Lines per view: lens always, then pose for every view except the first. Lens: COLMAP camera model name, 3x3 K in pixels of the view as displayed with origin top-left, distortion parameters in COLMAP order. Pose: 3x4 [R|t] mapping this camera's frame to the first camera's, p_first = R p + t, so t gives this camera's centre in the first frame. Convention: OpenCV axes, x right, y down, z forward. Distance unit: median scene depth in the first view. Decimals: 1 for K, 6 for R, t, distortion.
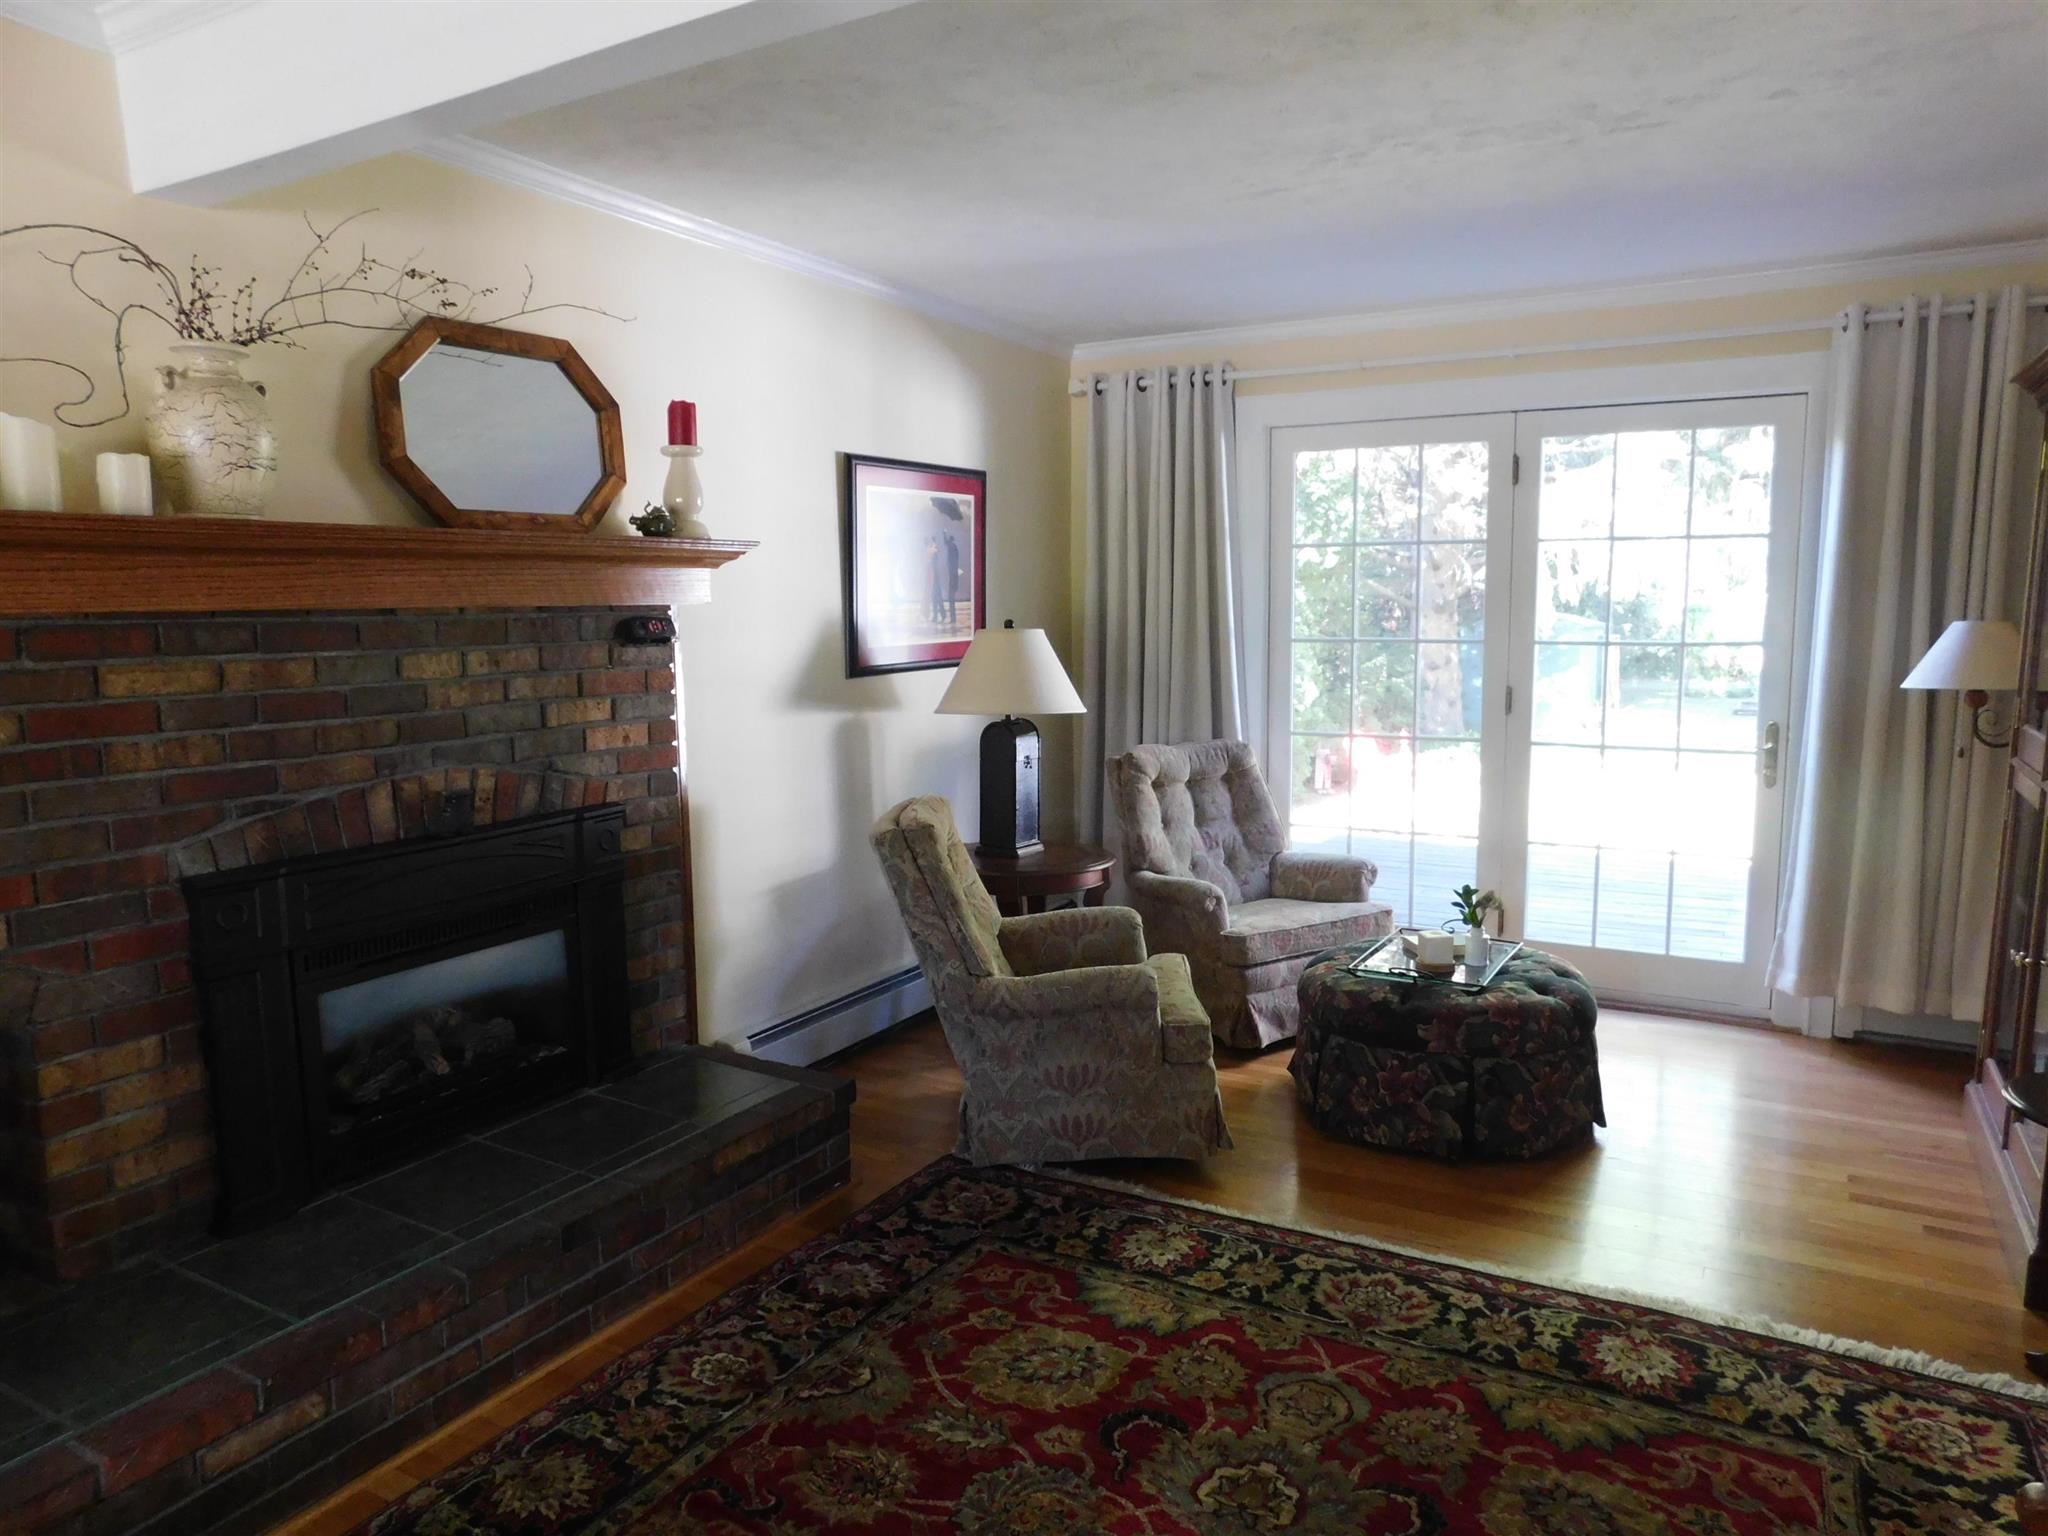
lens RADIAL K [[1361.8, 0, 1022.4], [0, 1361.8, 759.1], [0, 0, 1]] dist [-0.068049, 0.064636]
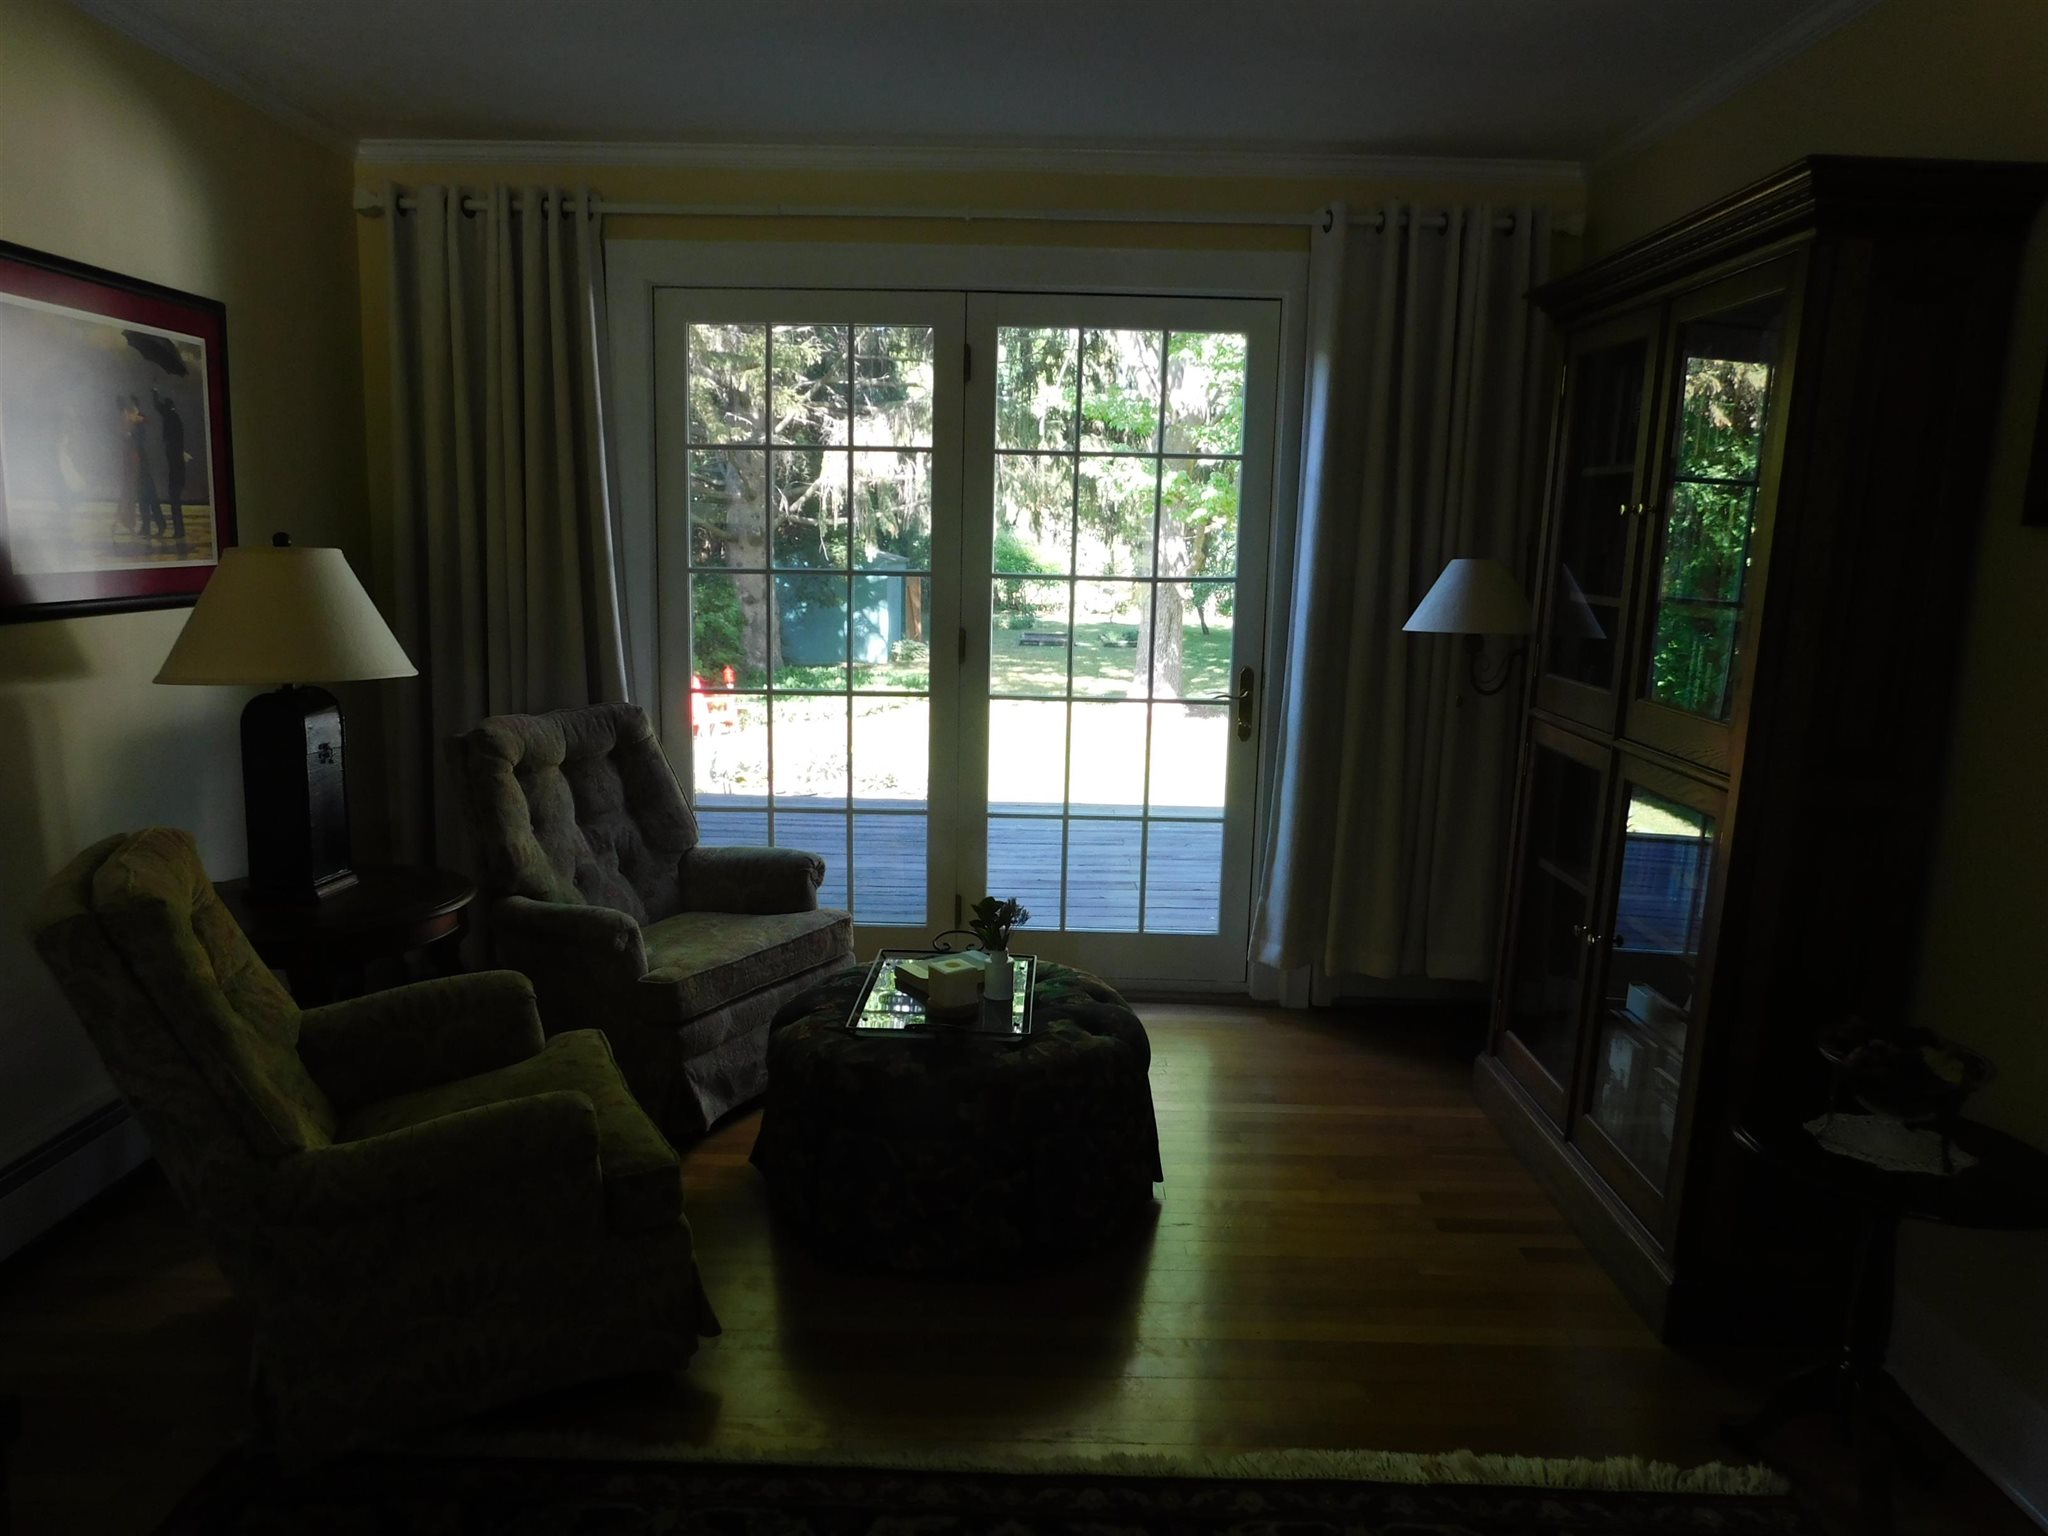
lens RADIAL K [[1361.8, 0, 1022.4], [0, 1361.8, 759.1], [0, 0, 1]] dist [-0.068049, 0.064636]
pose [[0.873259, -0.052196, 0.484452, -0.015928], [0.028404, 0.998008, 0.056326, -0.021438], [-0.486428, -0.035427, 0.873002, 0.268225]]
